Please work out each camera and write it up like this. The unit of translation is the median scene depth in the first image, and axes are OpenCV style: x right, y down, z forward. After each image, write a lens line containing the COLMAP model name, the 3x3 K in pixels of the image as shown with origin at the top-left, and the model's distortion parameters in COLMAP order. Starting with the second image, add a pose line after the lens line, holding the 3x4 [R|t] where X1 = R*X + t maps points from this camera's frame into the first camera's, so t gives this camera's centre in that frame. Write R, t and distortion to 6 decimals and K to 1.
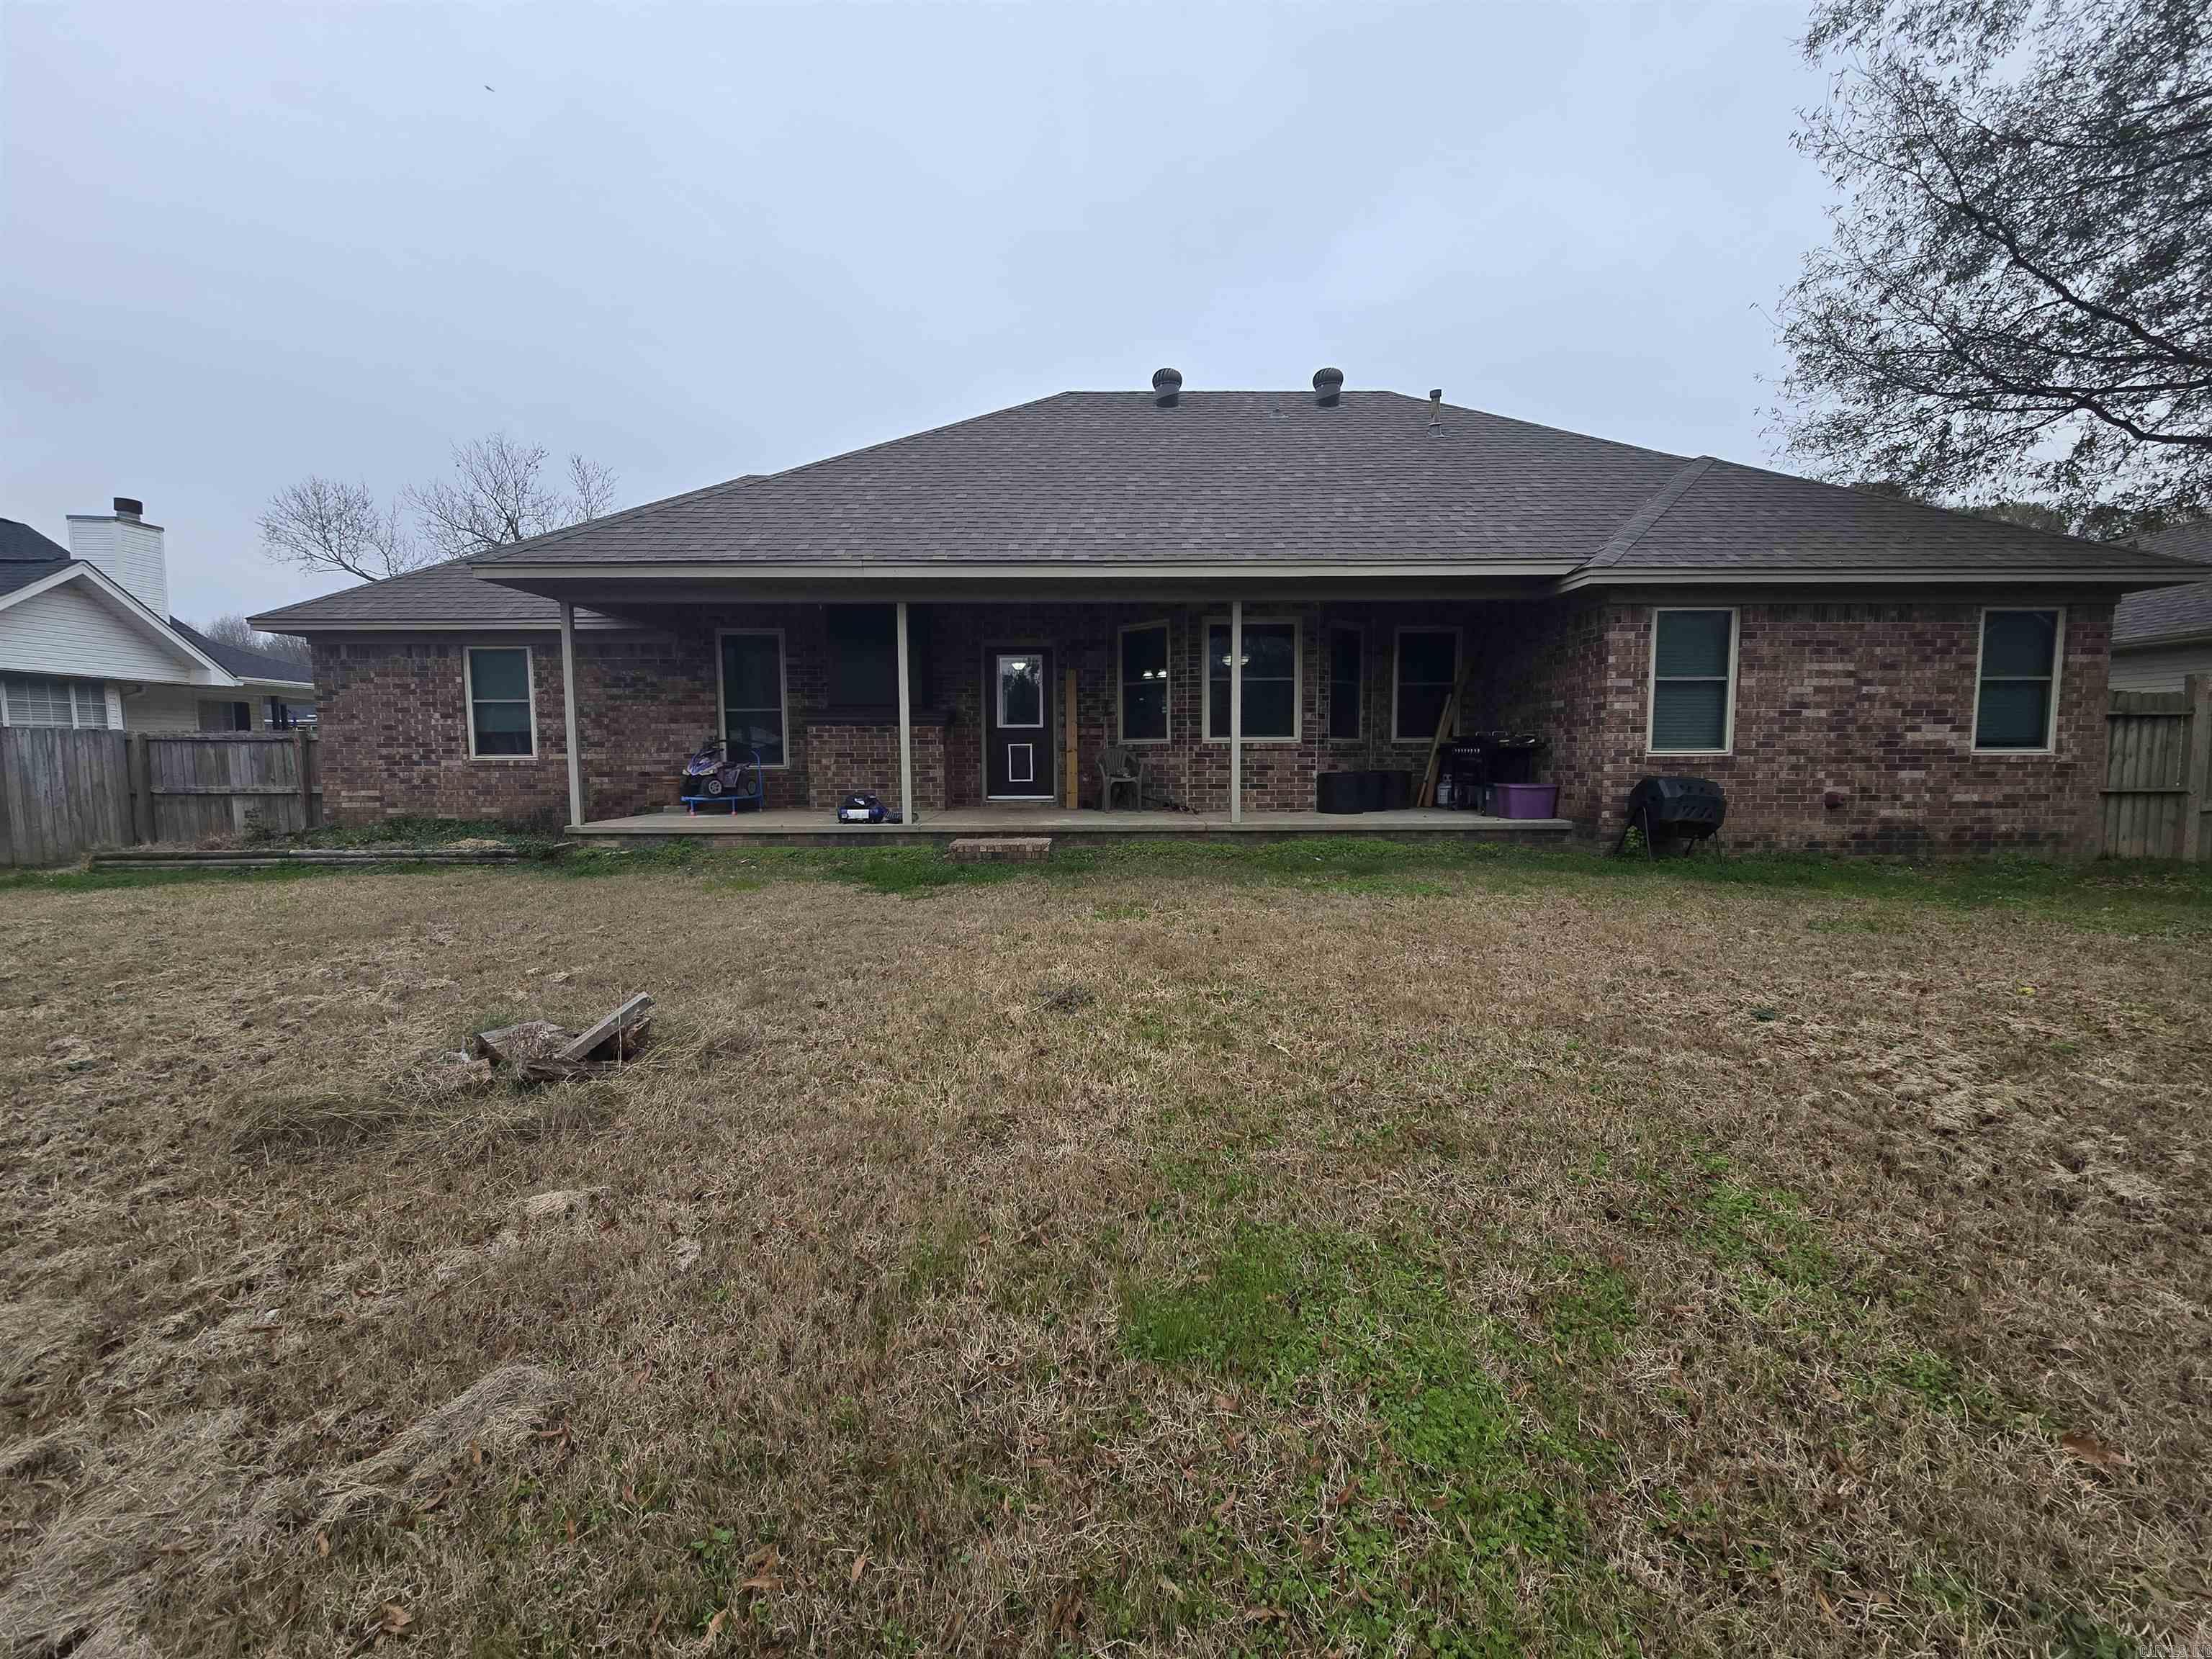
lens RADIAL K [[906.7, 0, 1106.0], [0, 906.7, 829.5], [0, 0, 1]] dist [-0.009430, -0.000145]
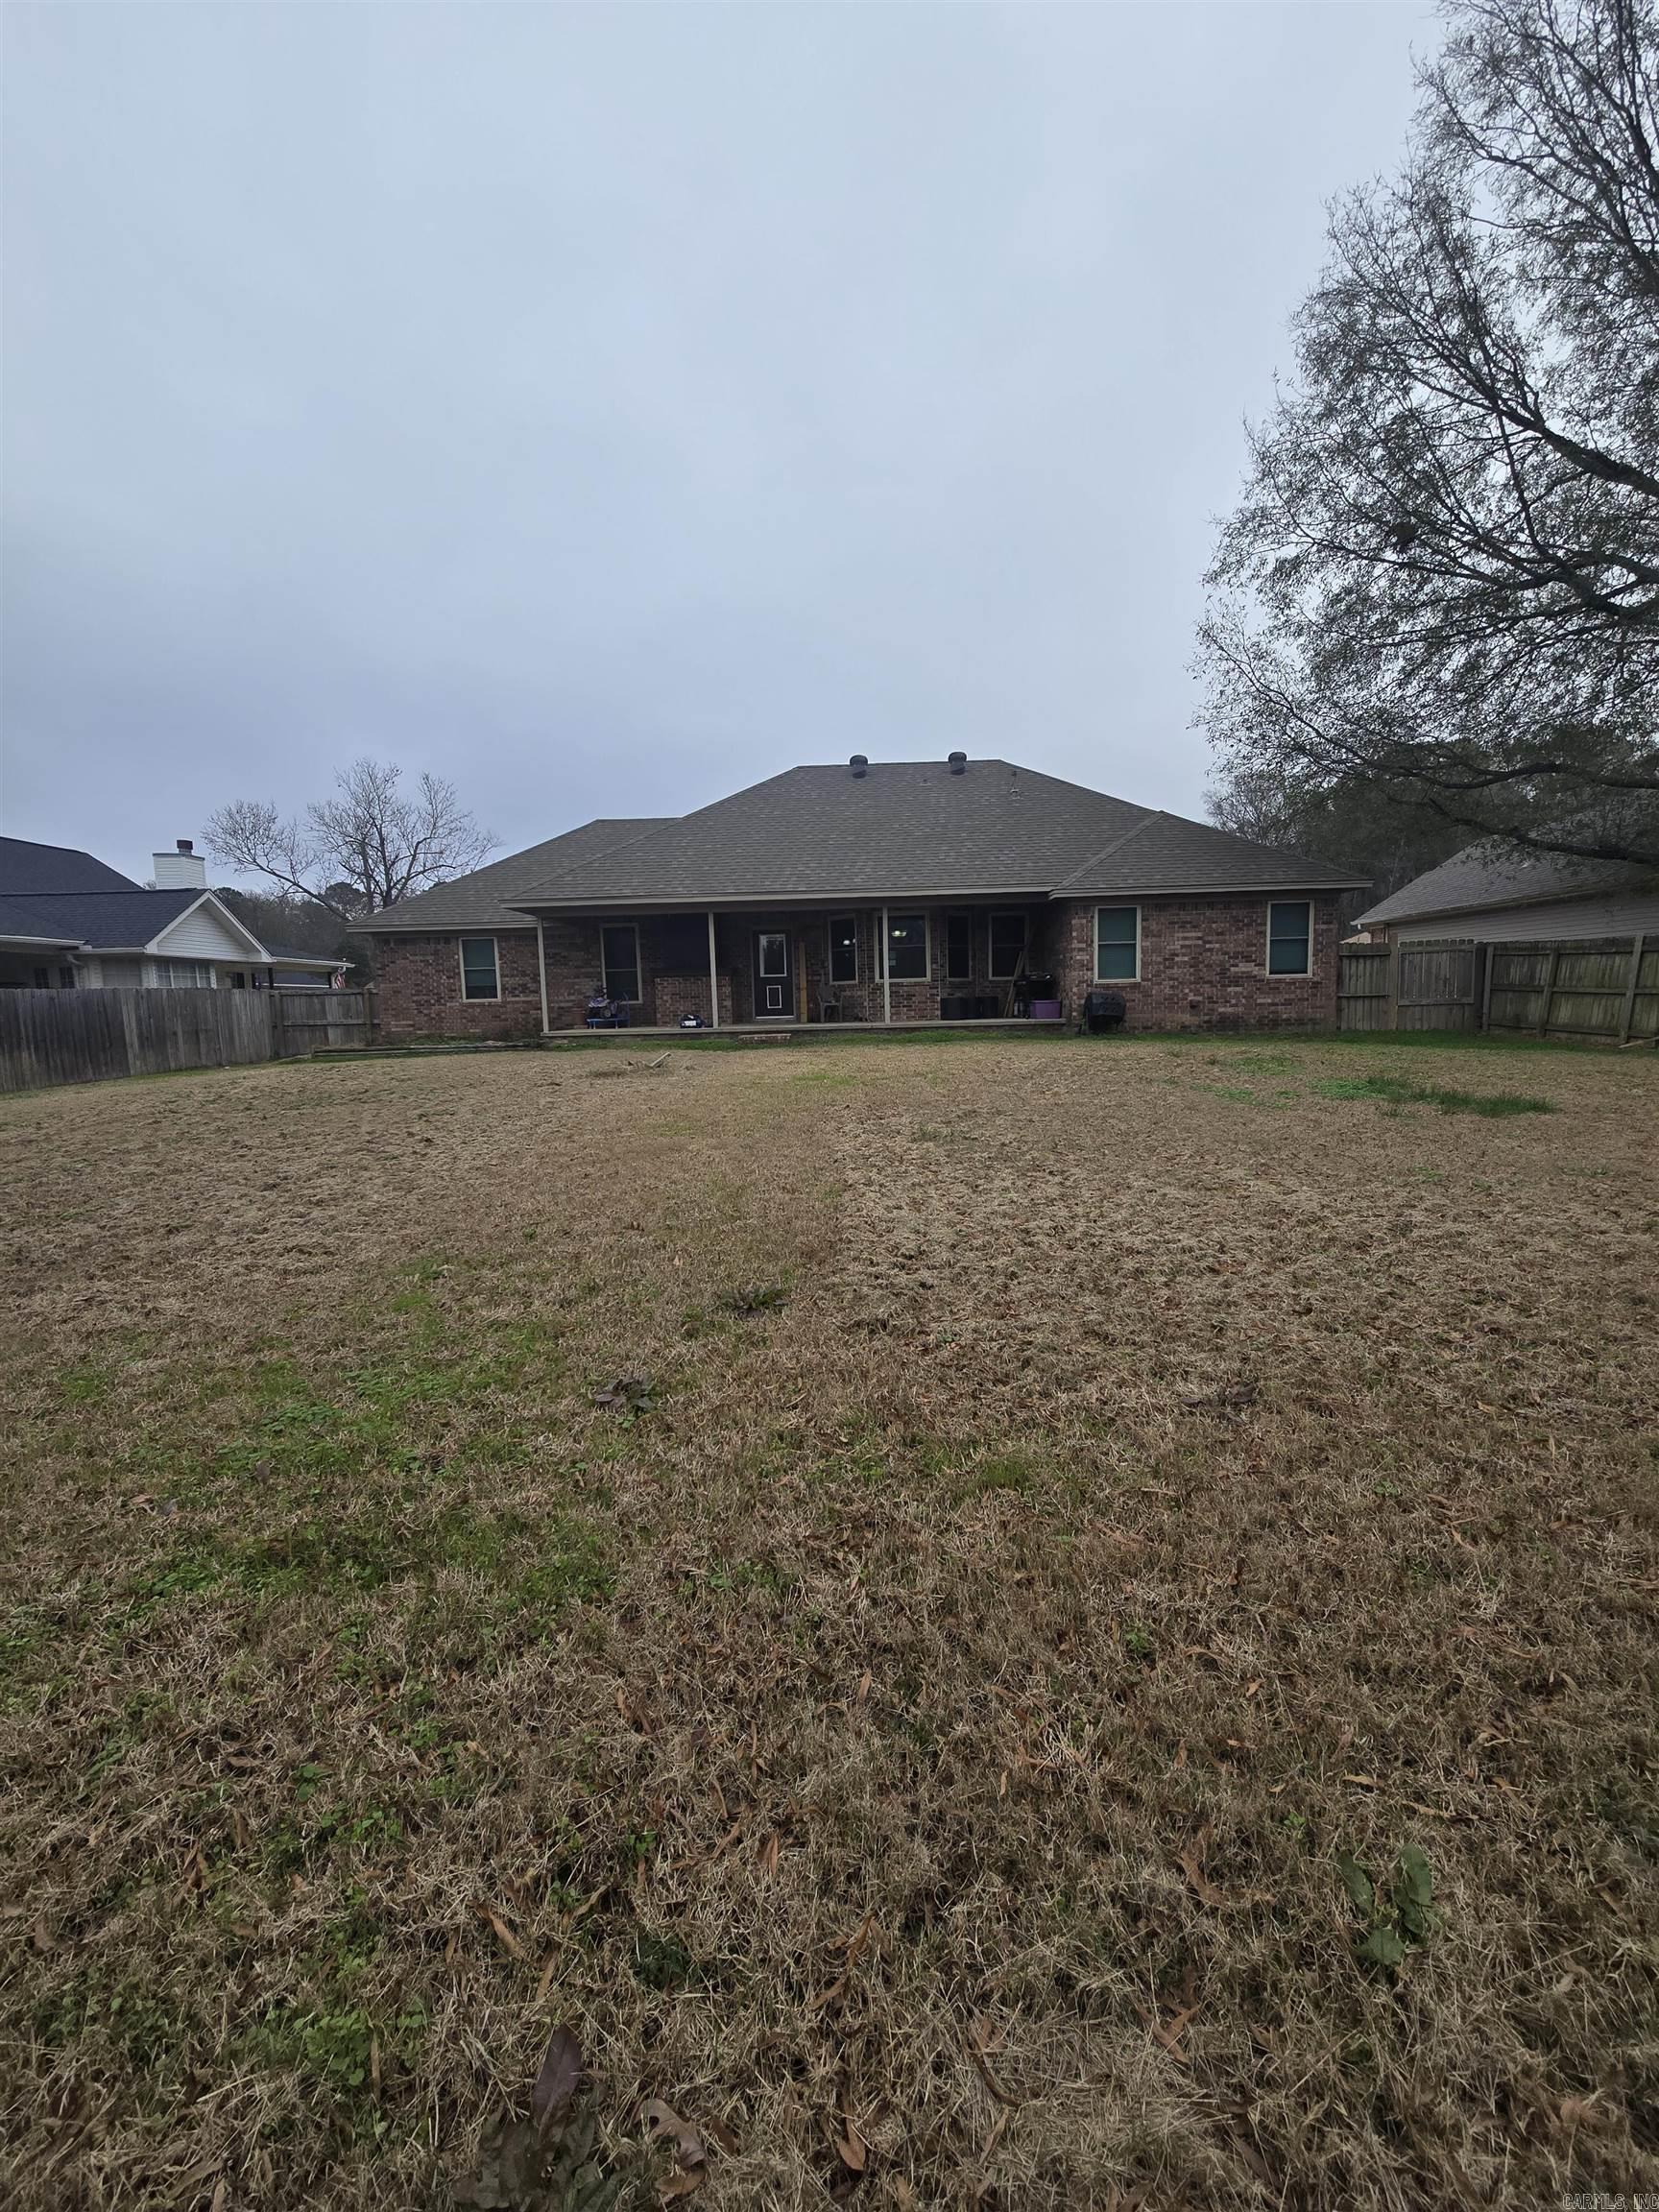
lens RADIAL K [[906.7, 0, 829.5], [0, 906.7, 1106.0], [0, 0, 1]] dist [-0.009430, -0.000145]
pose [[0.999207, -0.018756, -0.035125, 0.081584], [0.019740, 0.999416, 0.027899, 0.105003], [0.034581, -0.028571, 0.998993, -0.871613]]
